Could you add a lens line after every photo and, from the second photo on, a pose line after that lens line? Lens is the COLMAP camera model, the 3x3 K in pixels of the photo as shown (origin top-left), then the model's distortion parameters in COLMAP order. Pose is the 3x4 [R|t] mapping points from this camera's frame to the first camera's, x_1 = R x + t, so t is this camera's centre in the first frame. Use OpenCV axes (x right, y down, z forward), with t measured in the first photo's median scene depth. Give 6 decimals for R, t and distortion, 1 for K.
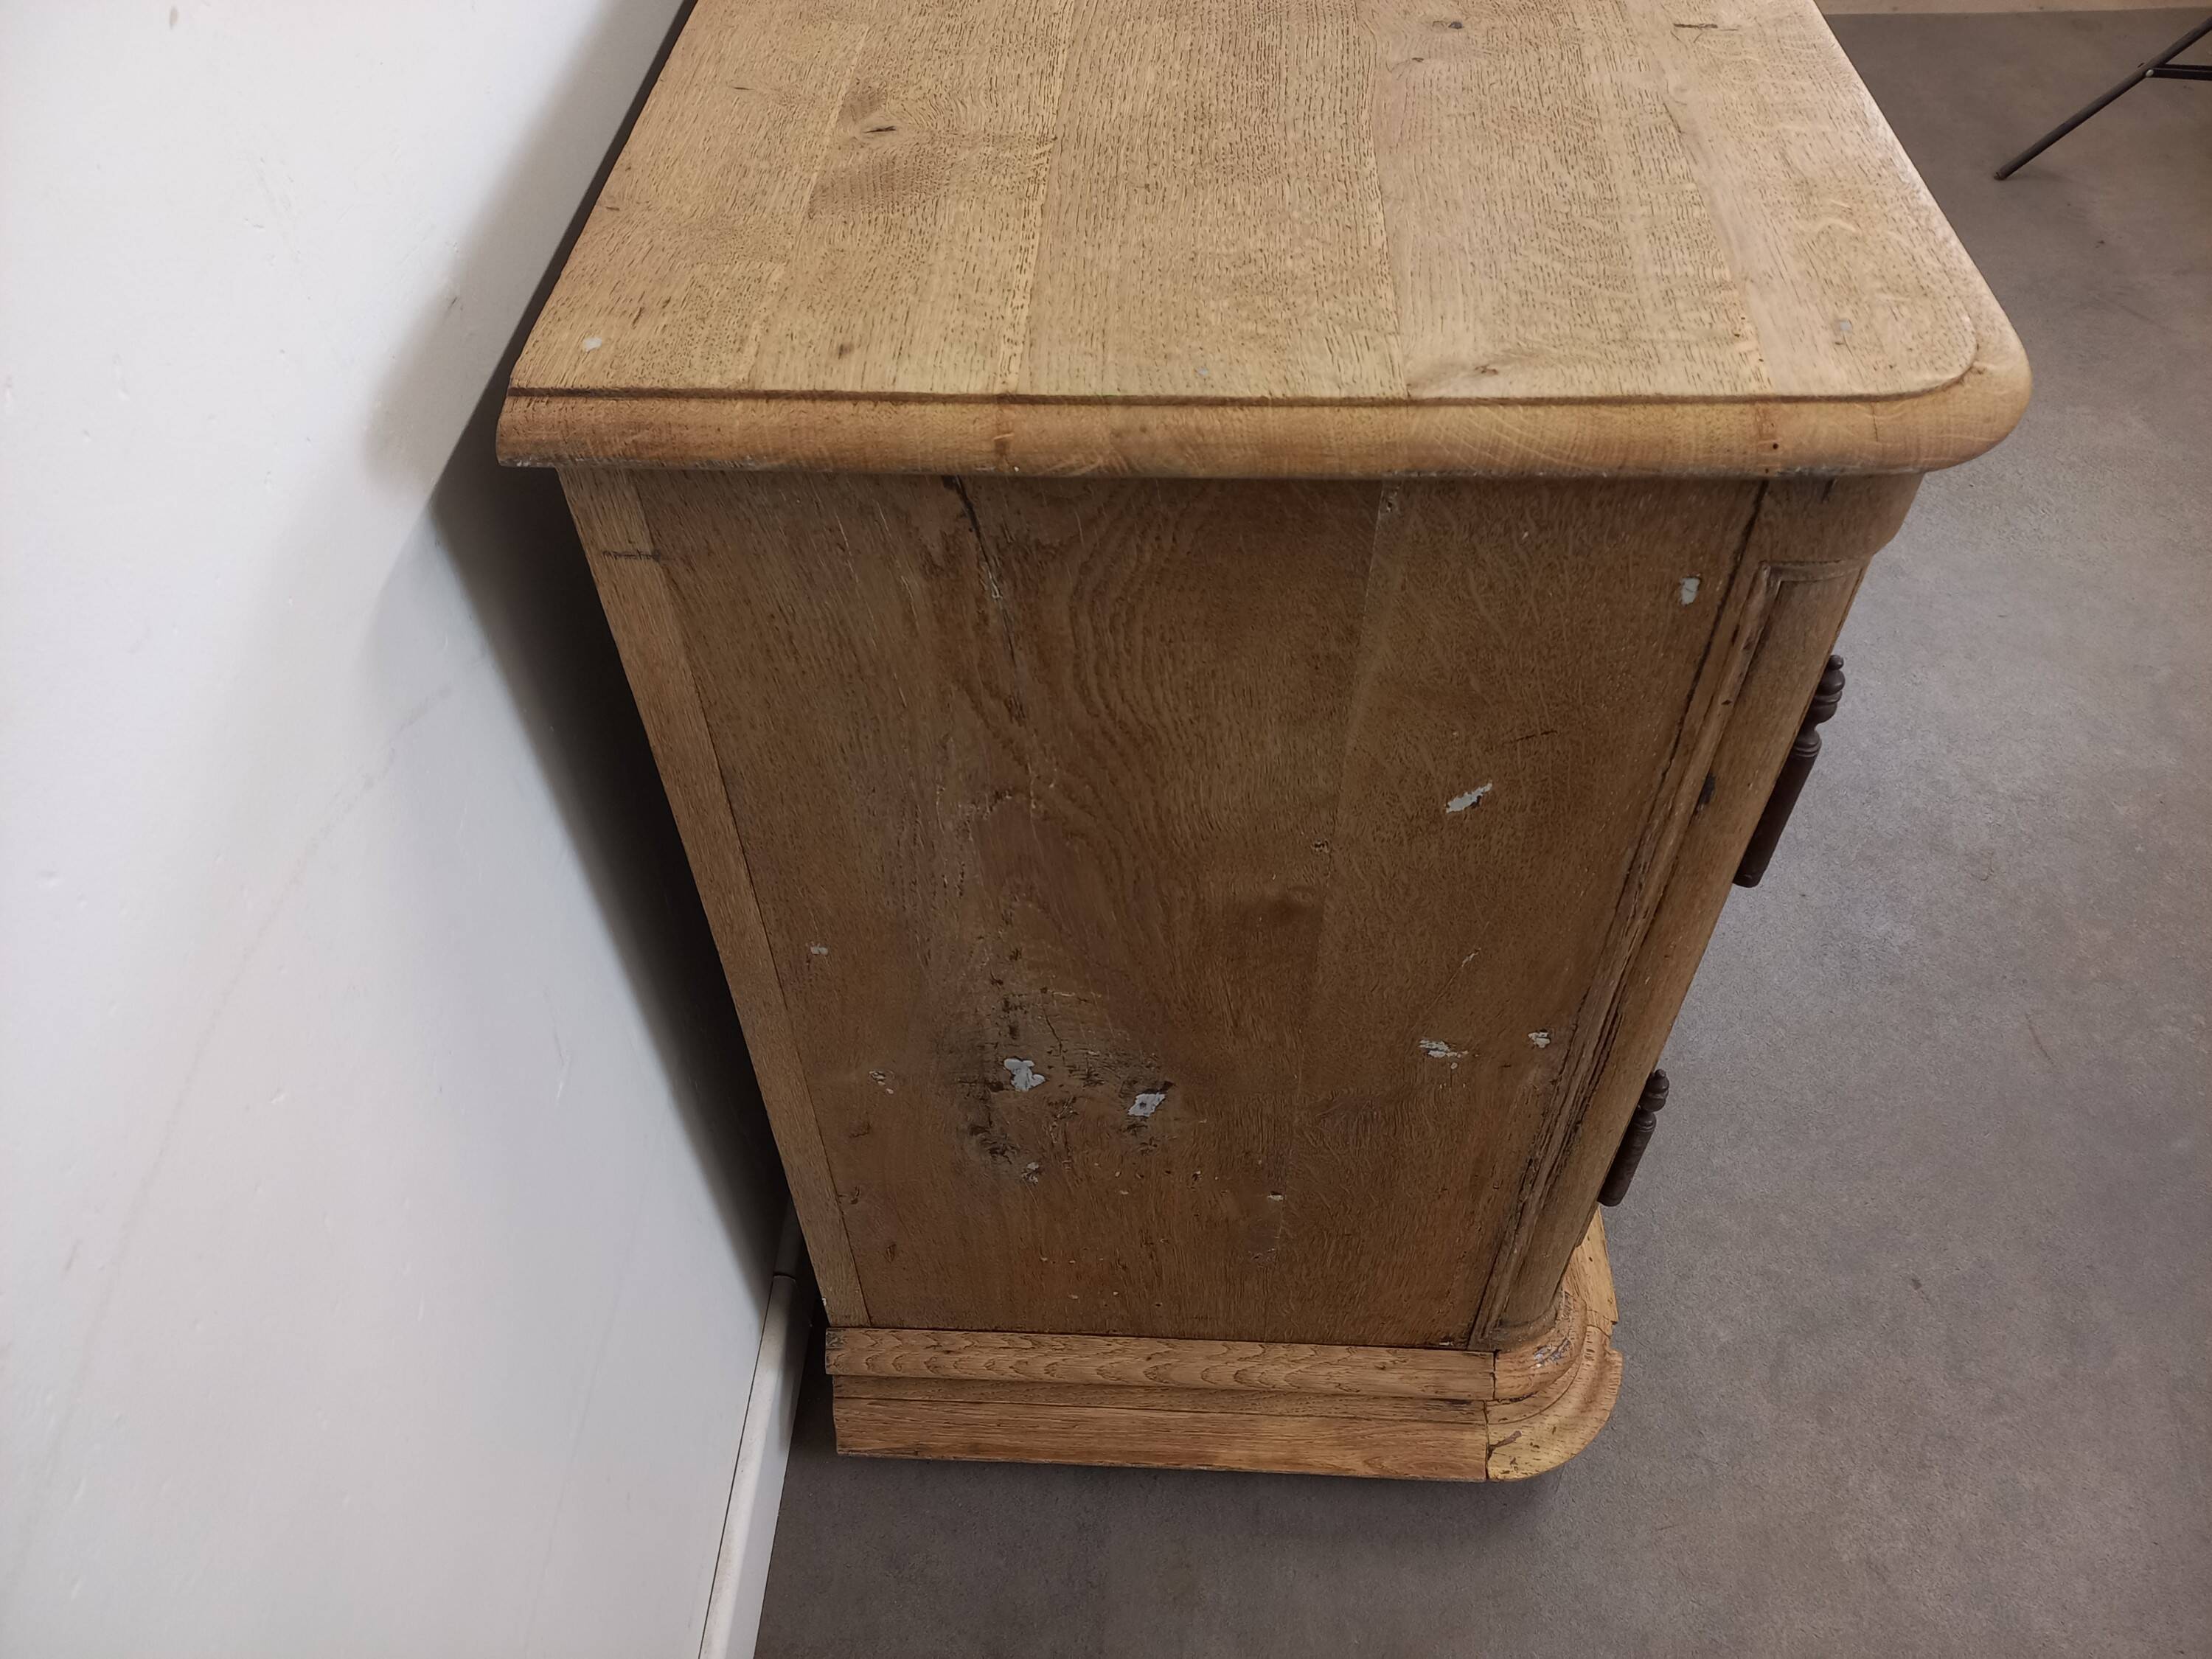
lens RADIAL K [[1617.7, 0, 1089.3], [0, 1617.7, 863.3], [0, 0, 1]] dist [0.074414, -0.068217]
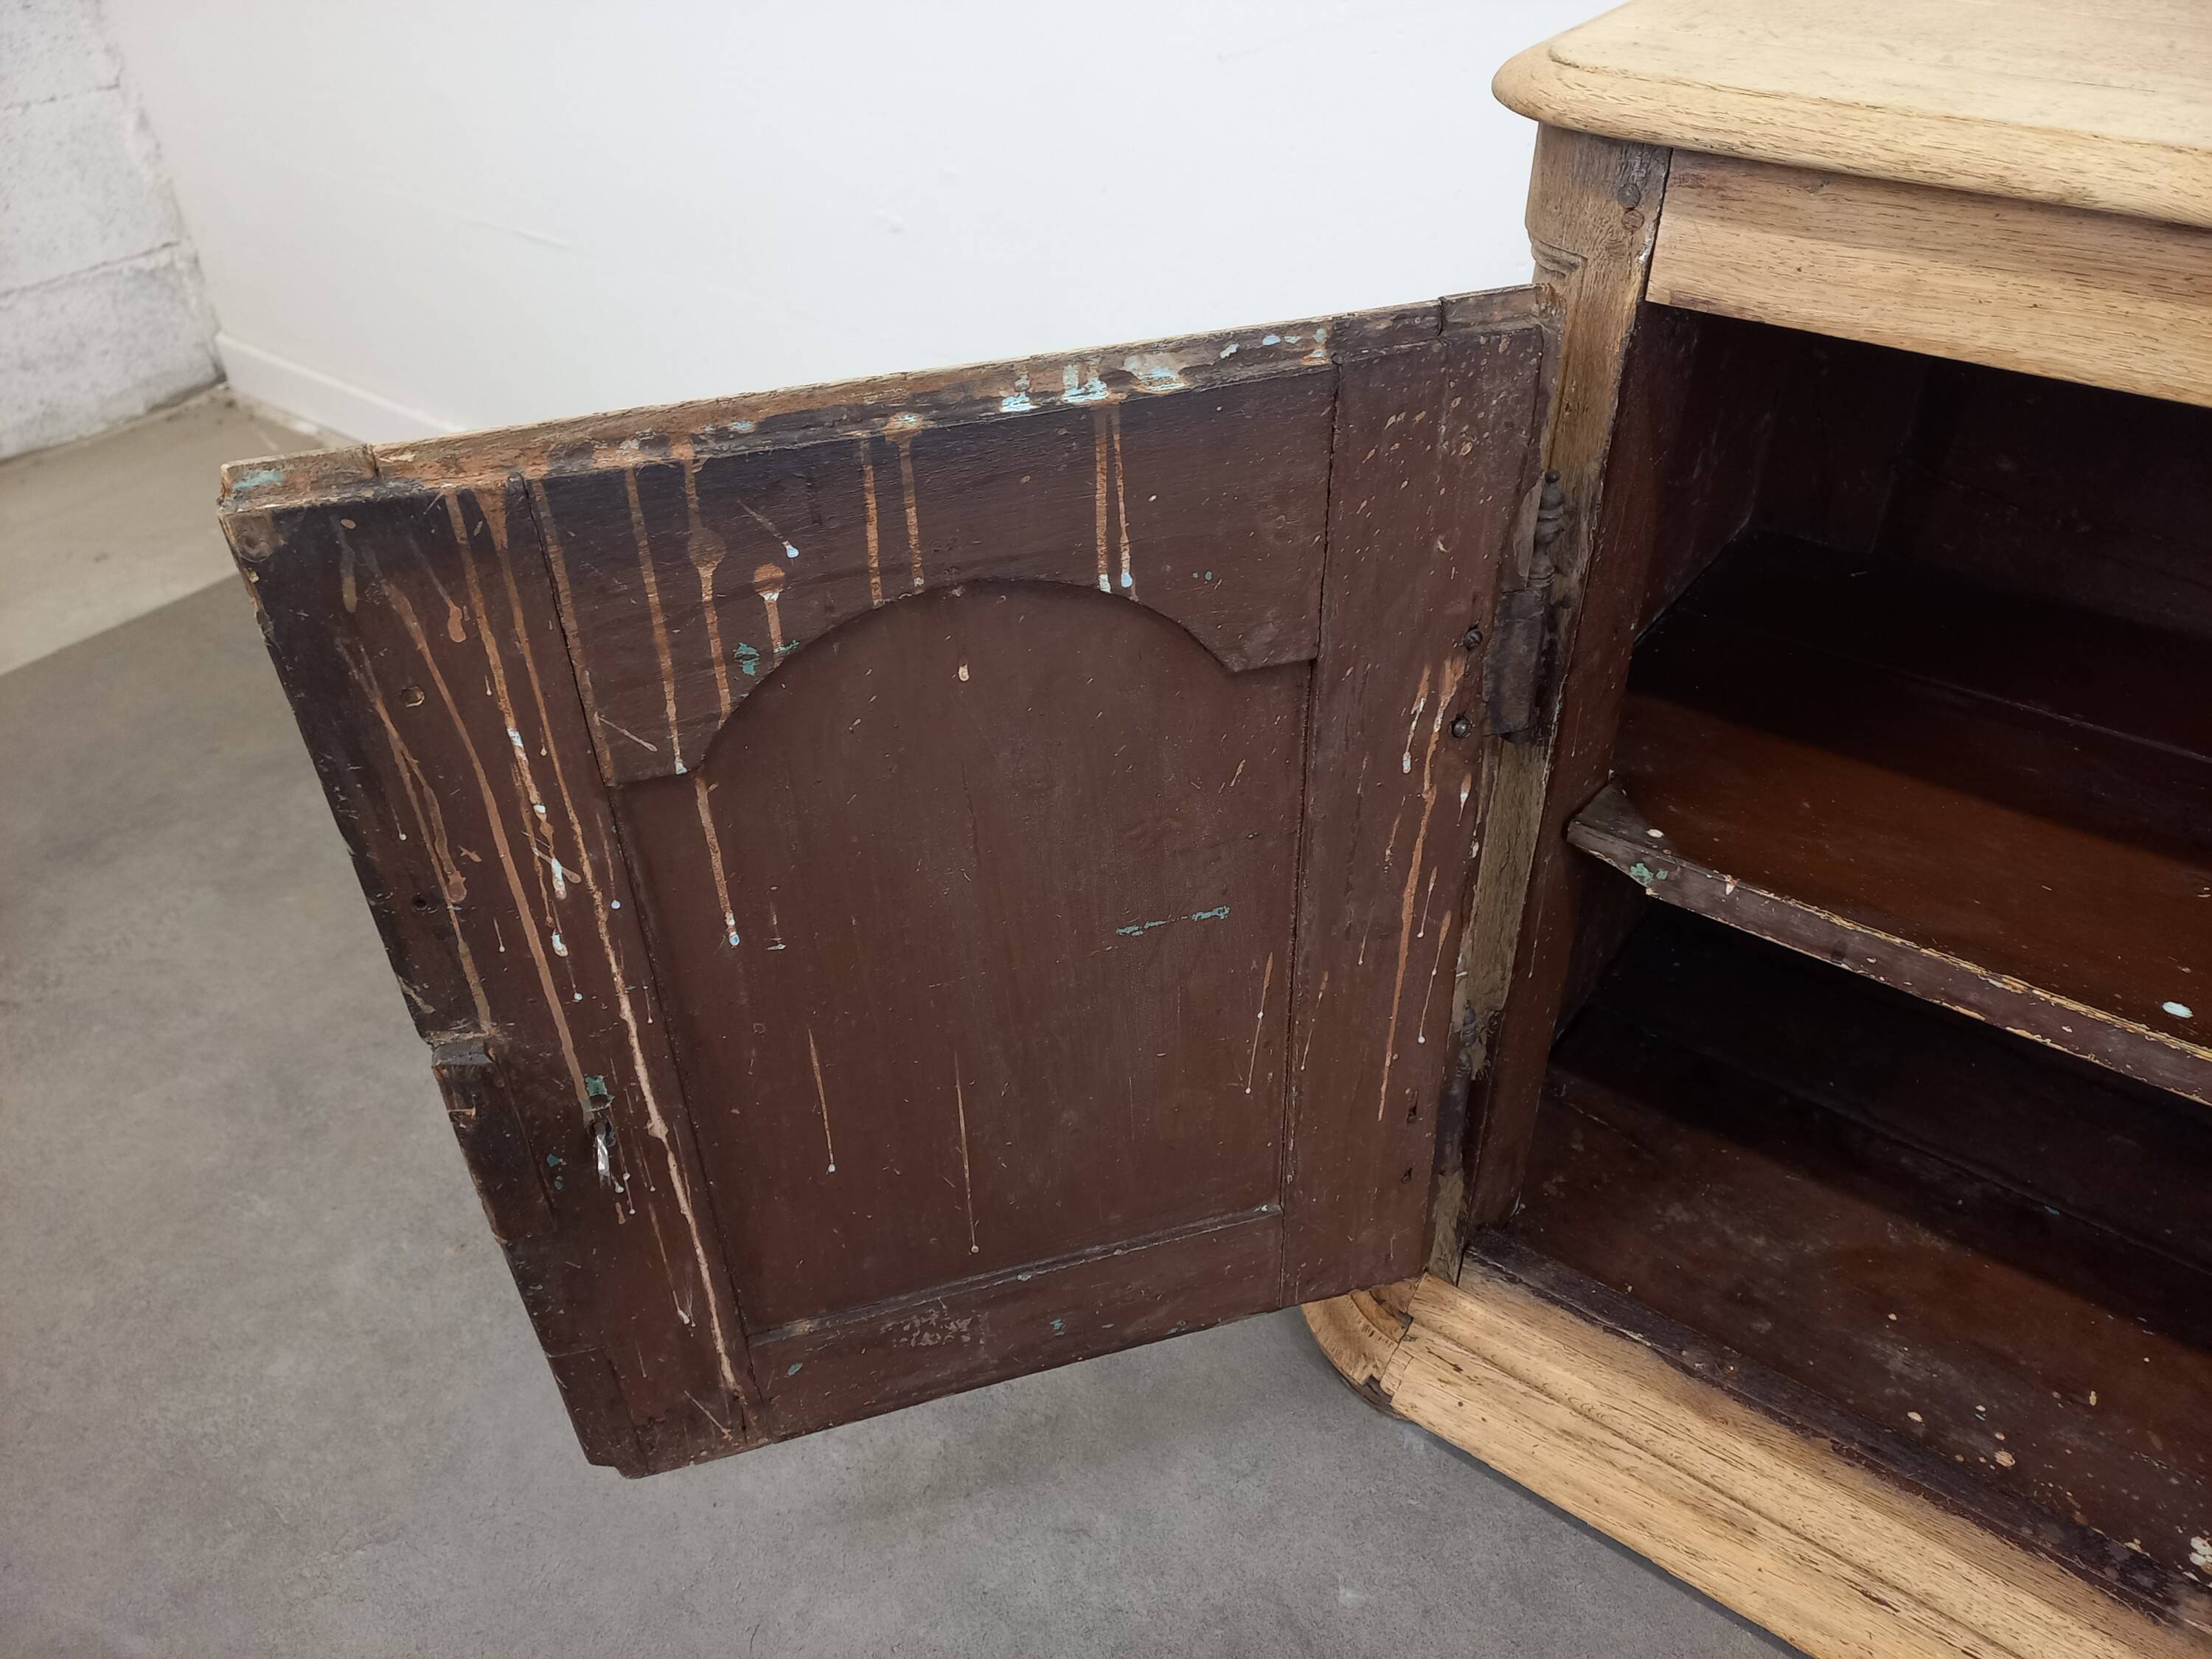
lens RADIAL K [[1617.7, 0, 1116.3], [0, 1617.7, 851.8], [0, 0, 1]] dist [0.074414, -0.068217]
pose [[-0.540360, 0.541950, -0.643662, 1.232779], [-0.617386, 0.264379, 0.740903, -0.574794], [0.571704, 0.797743, 0.191733, 0.724841]]
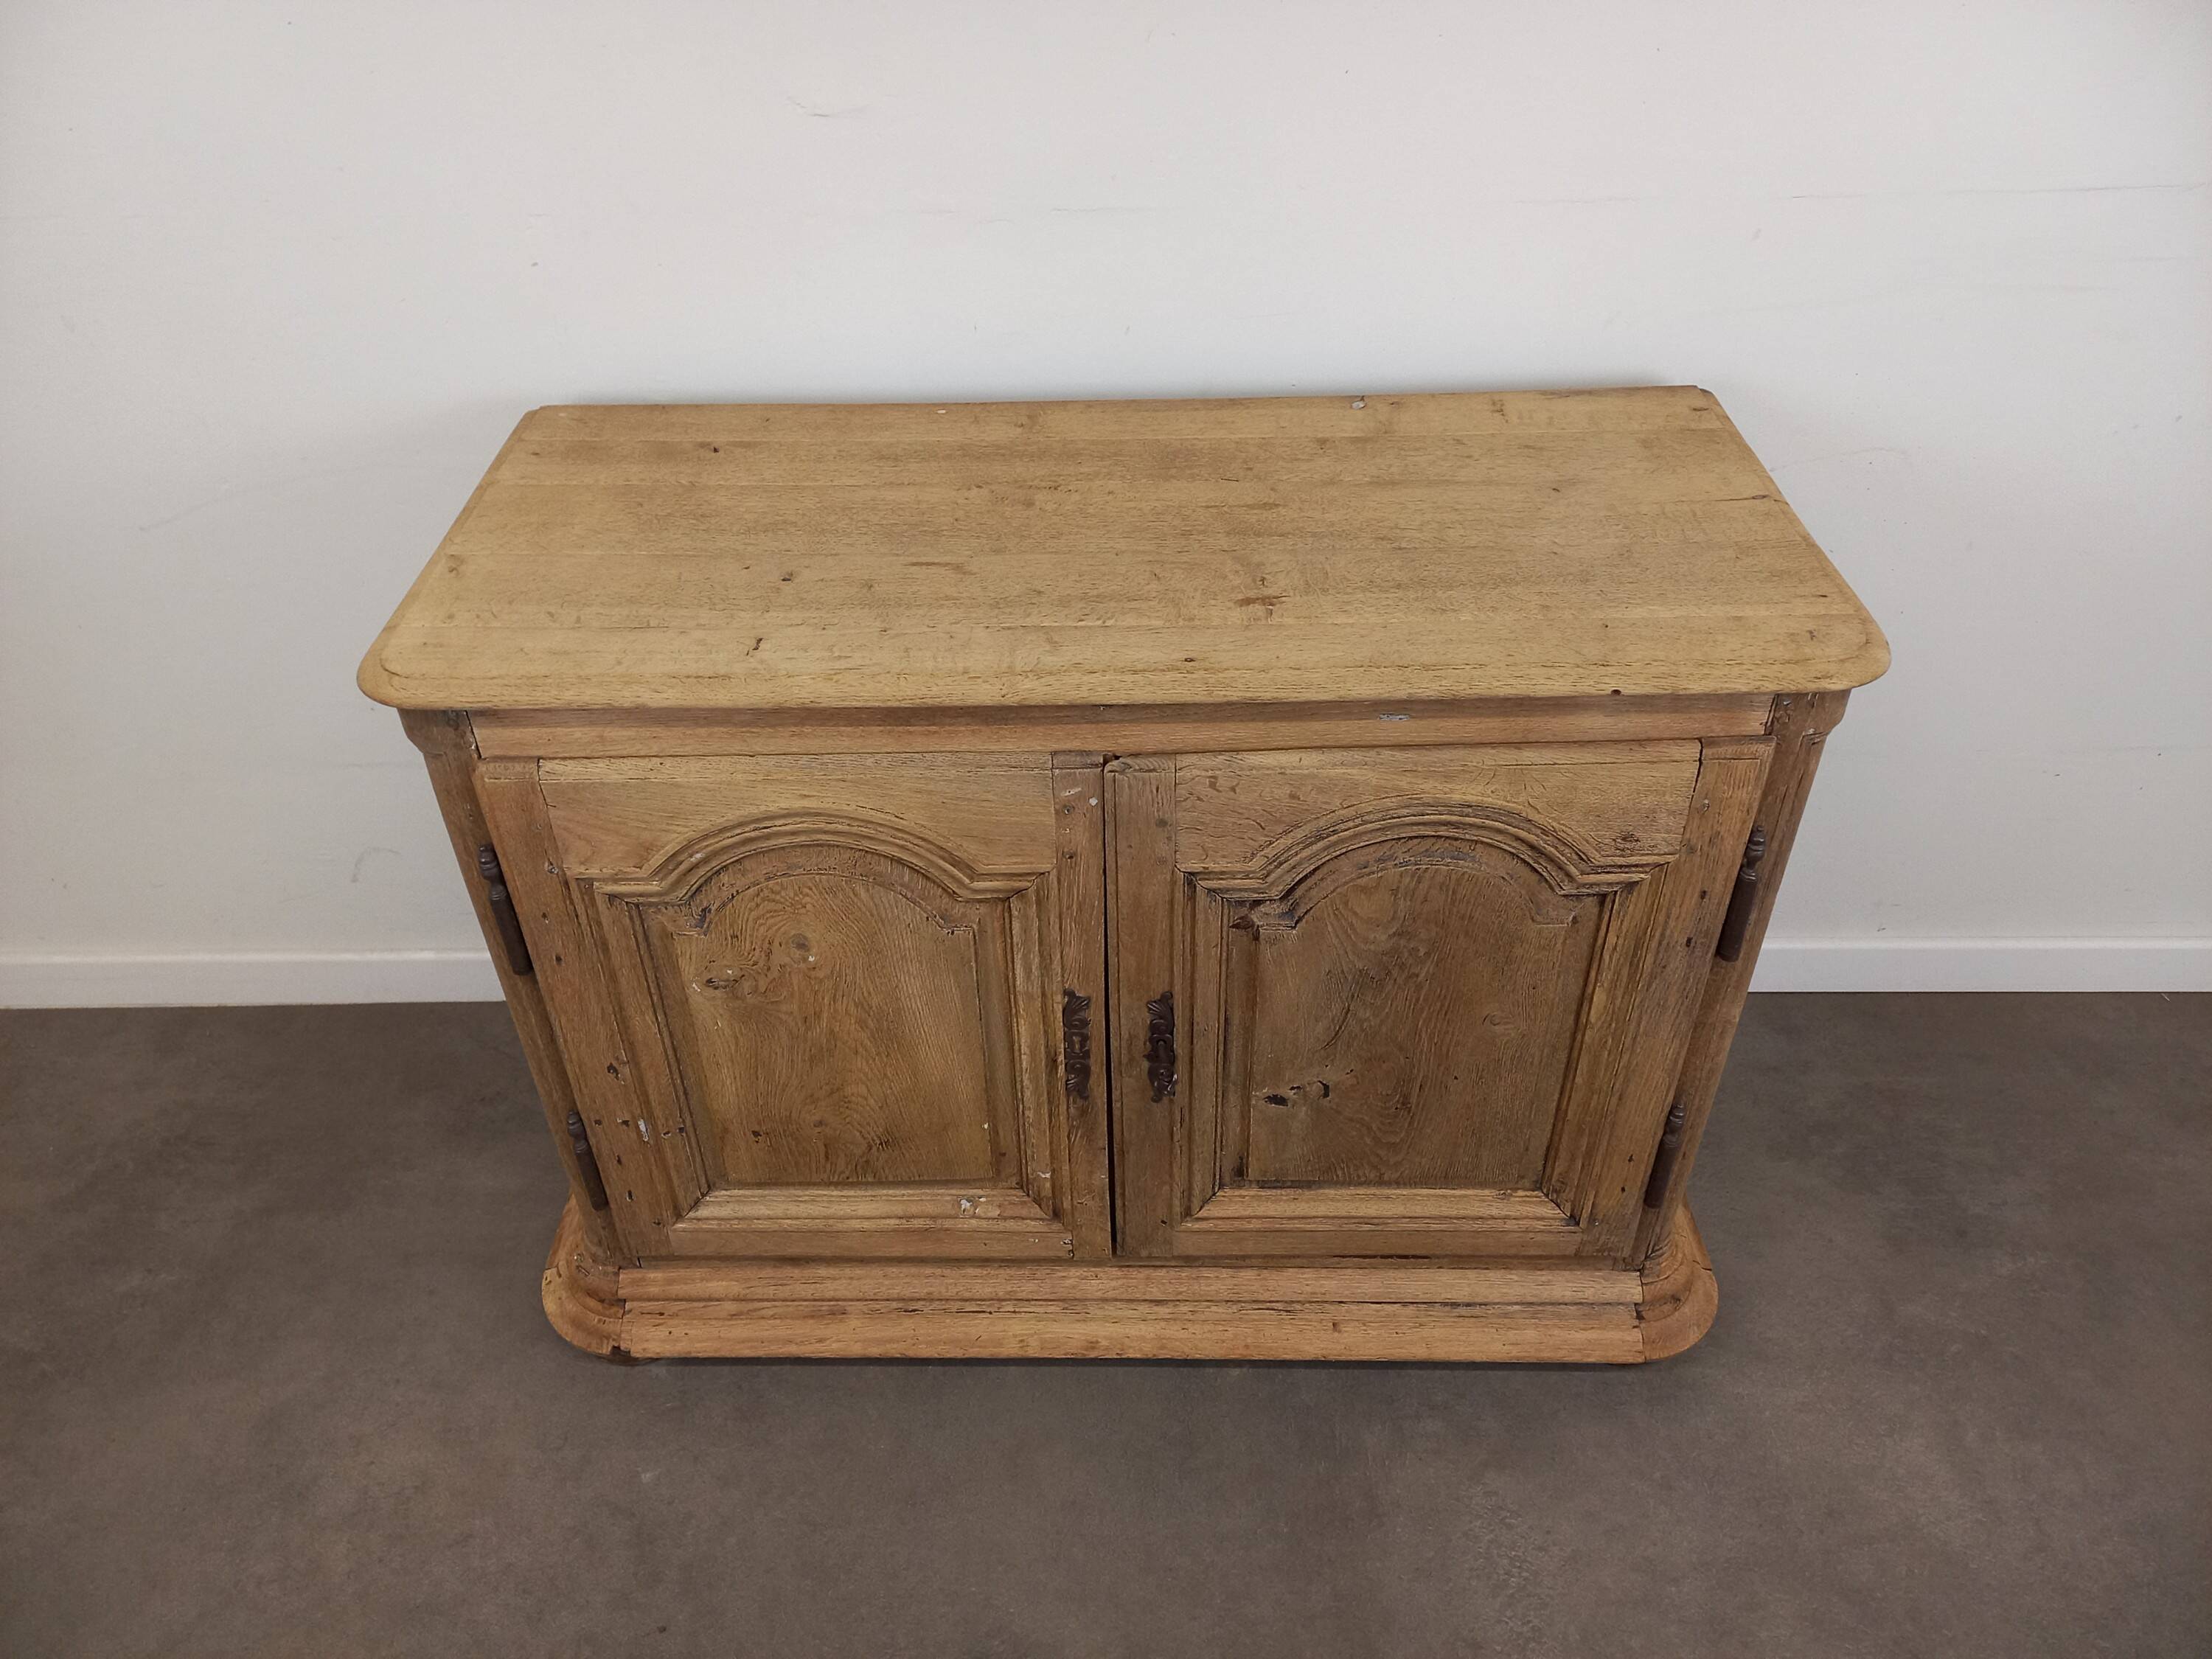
lens RADIAL K [[1617.7, 0, 1085.6], [0, 1617.7, 858.6], [0, 0, 1]] dist [0.074414, -0.068217]
pose [[0.036093, 0.645255, -0.763114, 1.725823], [-0.737835, 0.532228, 0.415131, -1.270472], [0.674016, 0.548069, 0.495301, 0.461898]]
